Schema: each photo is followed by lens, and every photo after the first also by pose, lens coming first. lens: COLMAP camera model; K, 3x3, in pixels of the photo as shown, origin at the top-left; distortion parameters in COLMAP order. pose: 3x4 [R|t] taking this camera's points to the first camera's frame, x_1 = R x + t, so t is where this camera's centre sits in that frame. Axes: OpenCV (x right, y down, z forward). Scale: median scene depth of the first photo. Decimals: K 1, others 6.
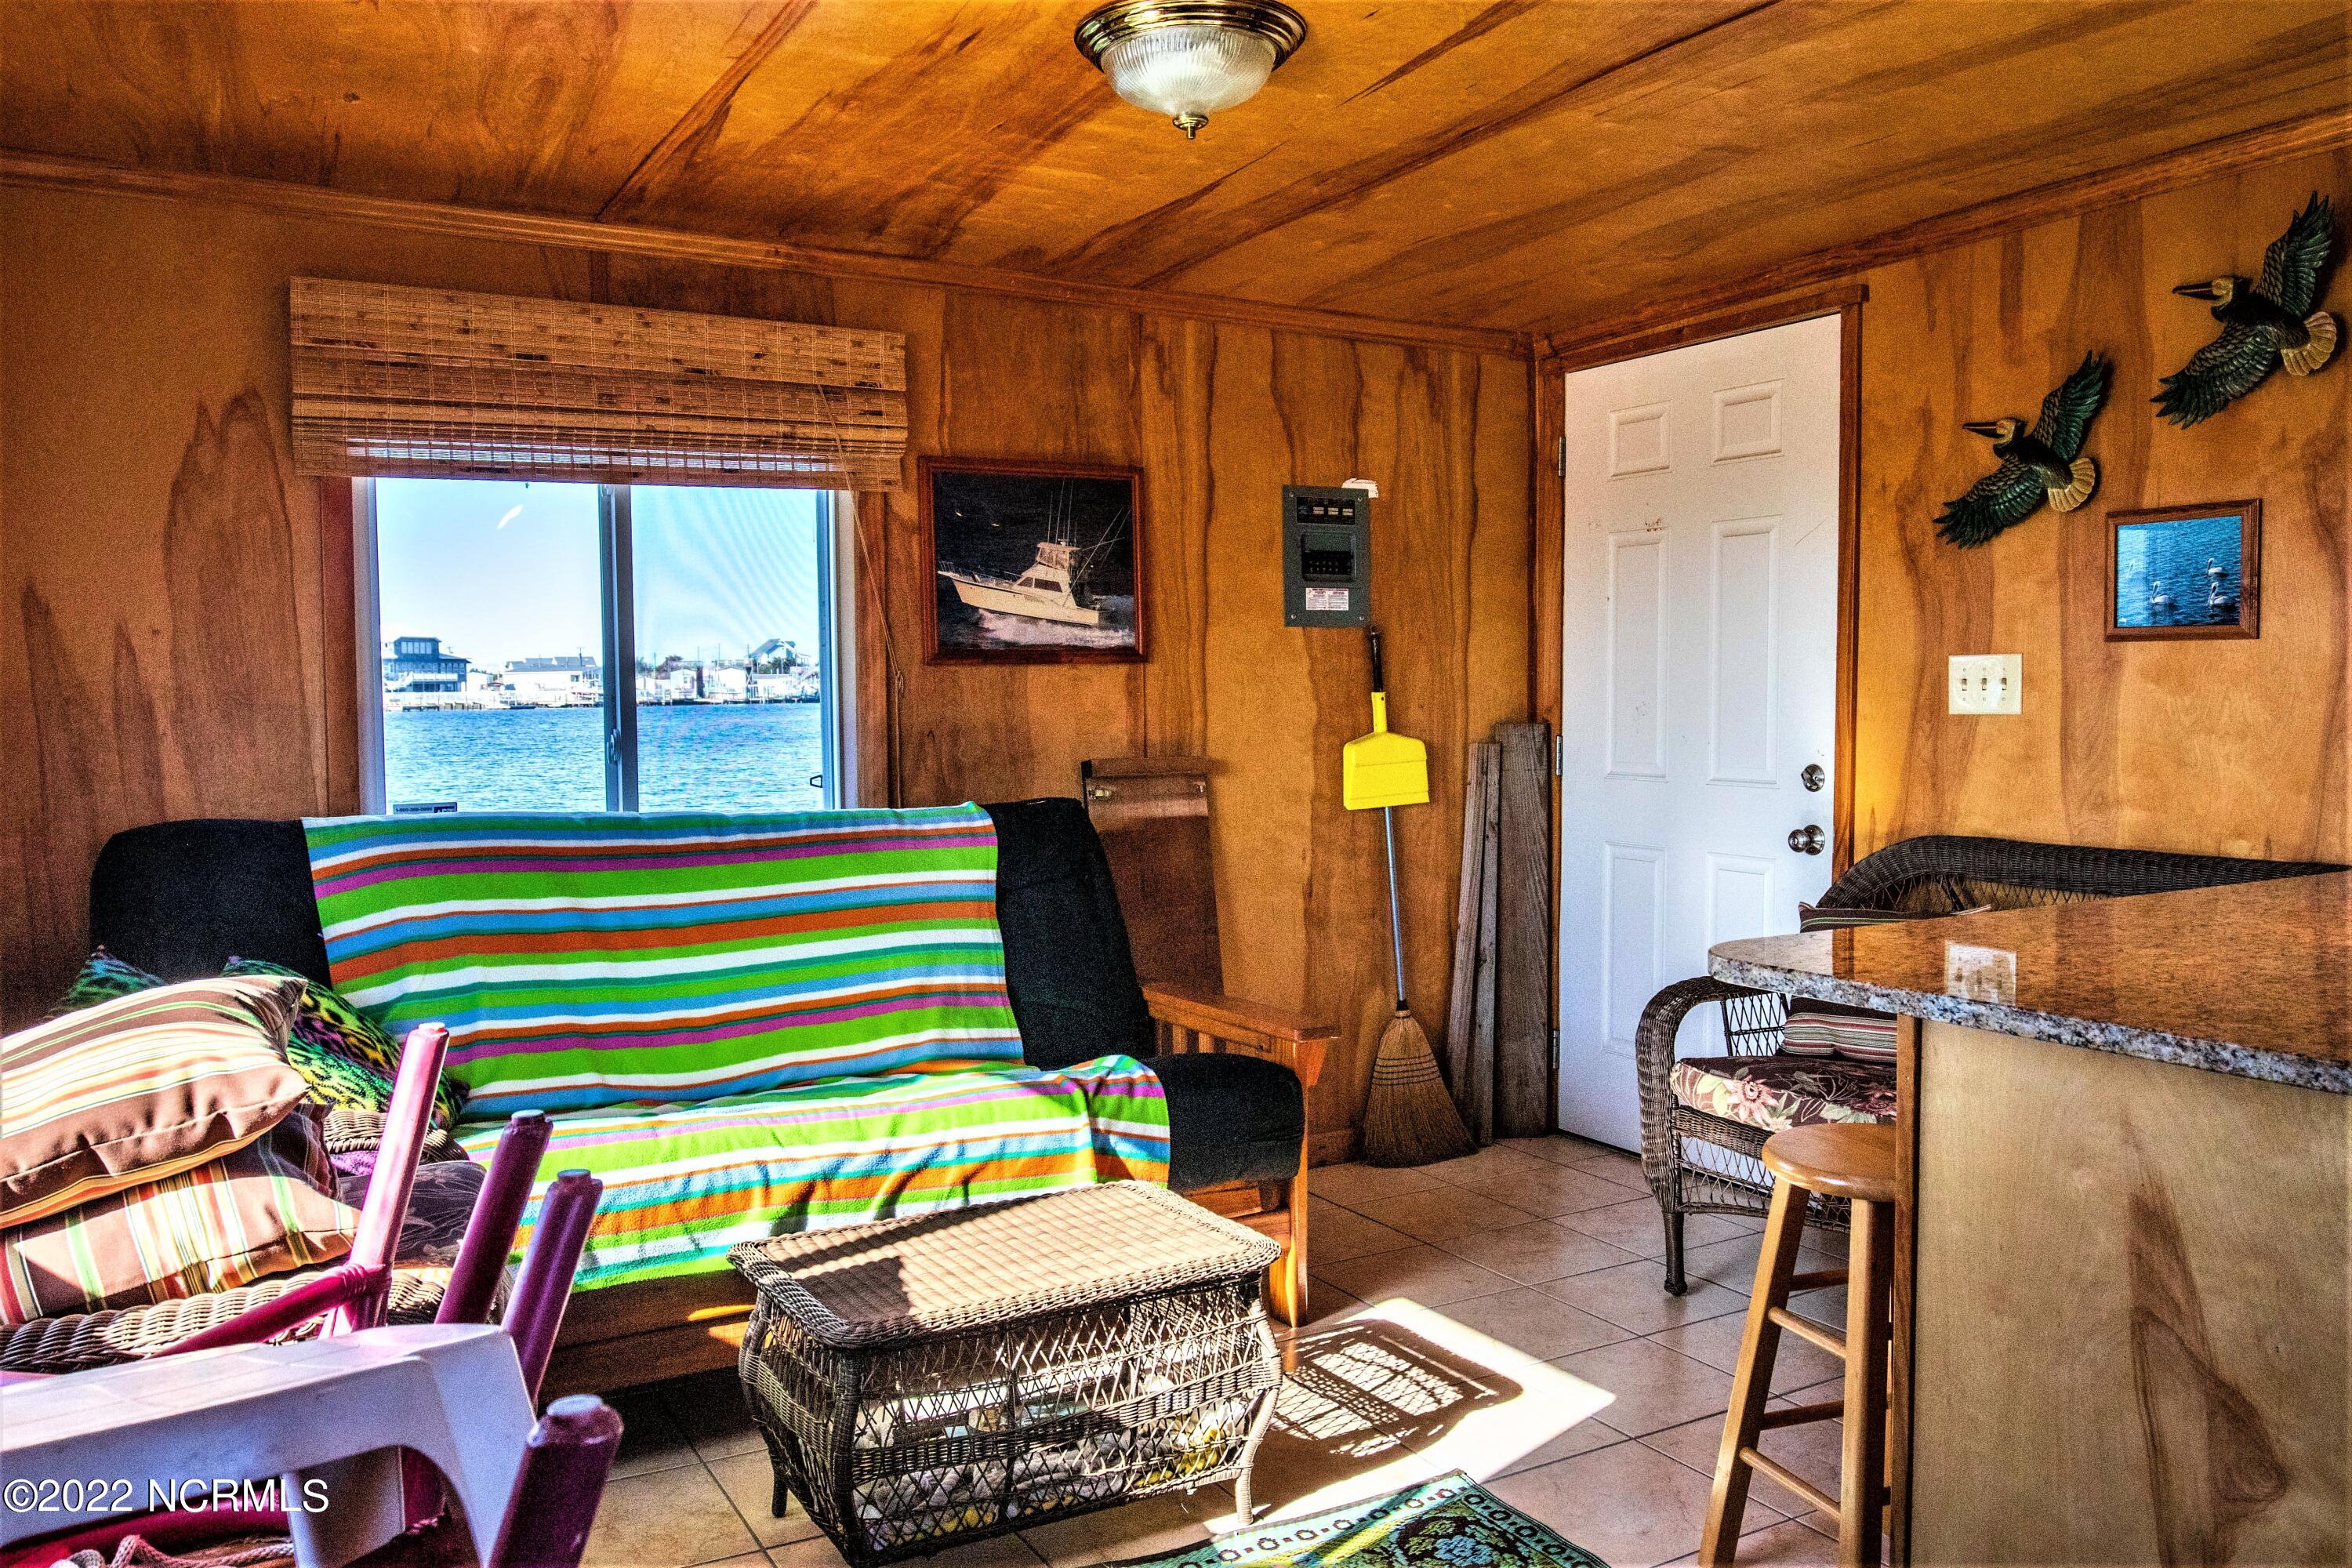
lens RADIAL K [[1748.3, 0, 1176.0], [0, 1748.3, 784.0], [0, 0, 1]] dist [-0.010926, -0.007683]
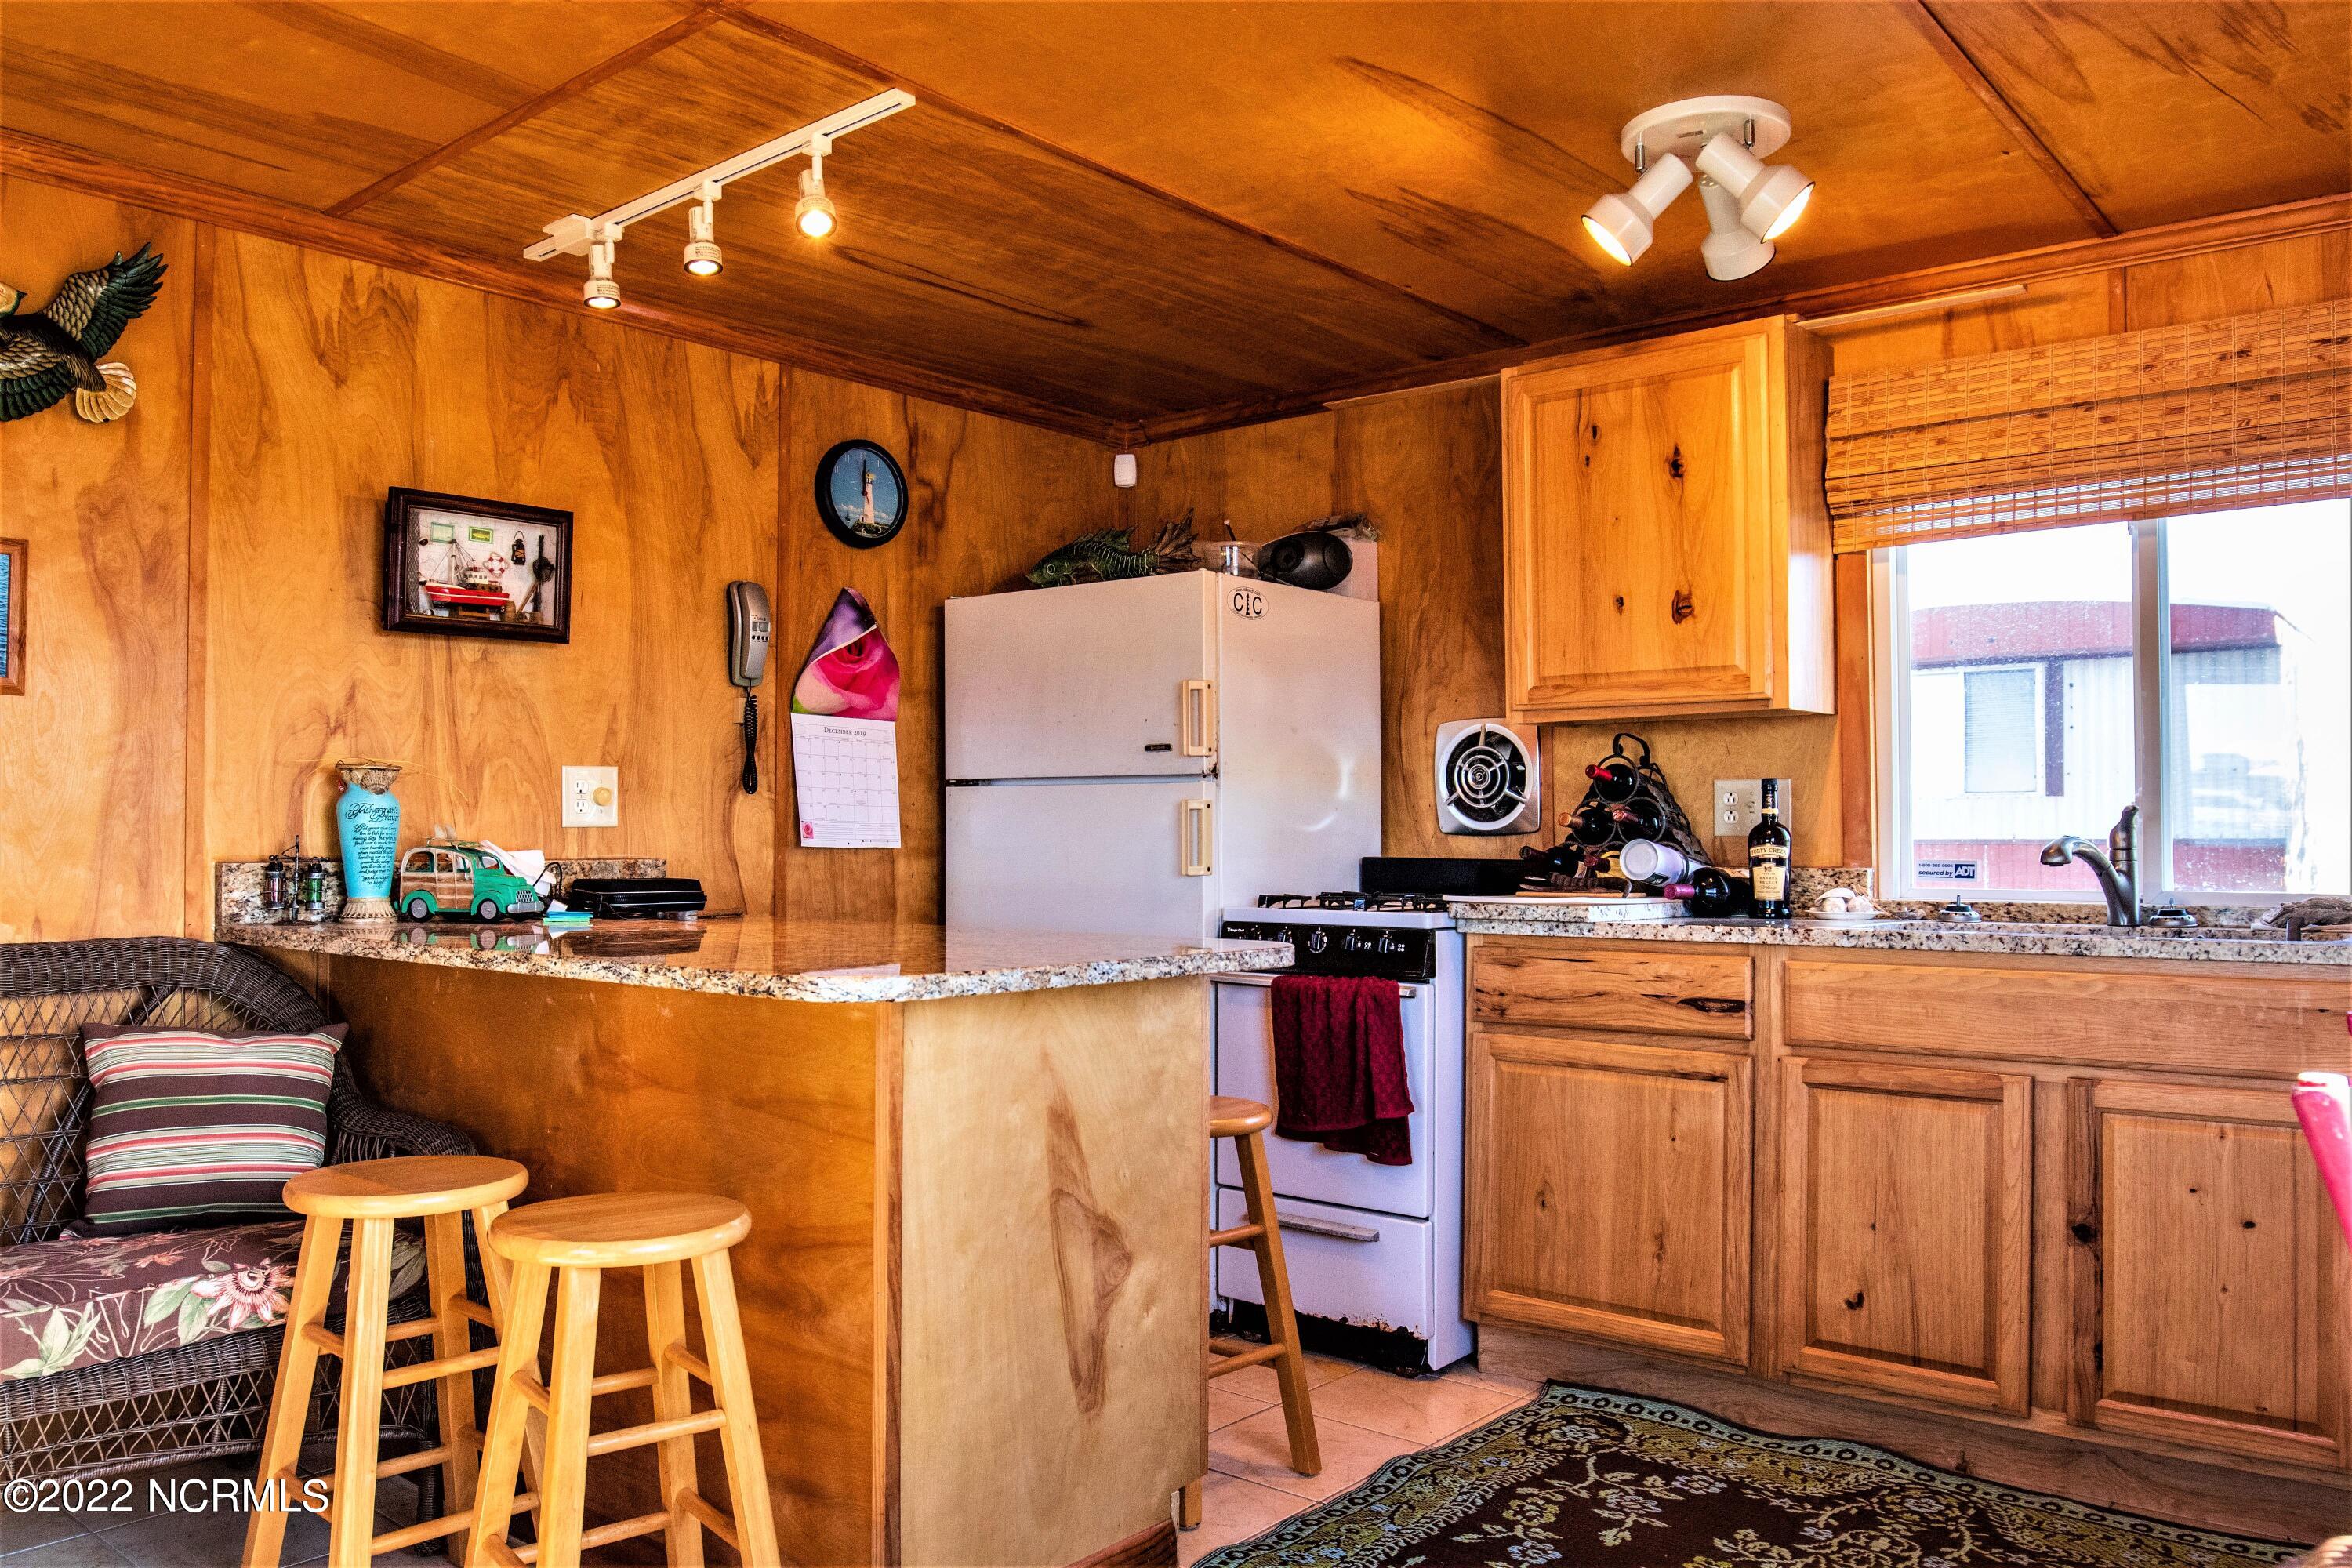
lens RADIAL K [[1748.3, 0, 1176.0], [0, 1748.3, 784.0], [0, 0, 1]] dist [-0.010926, -0.007683]
pose [[-0.375174, 0.025534, 0.926603, -1.046581], [0.057525, 0.998335, -0.004219, -0.004827], [-0.925168, 0.051720, -0.376018, 1.982257]]
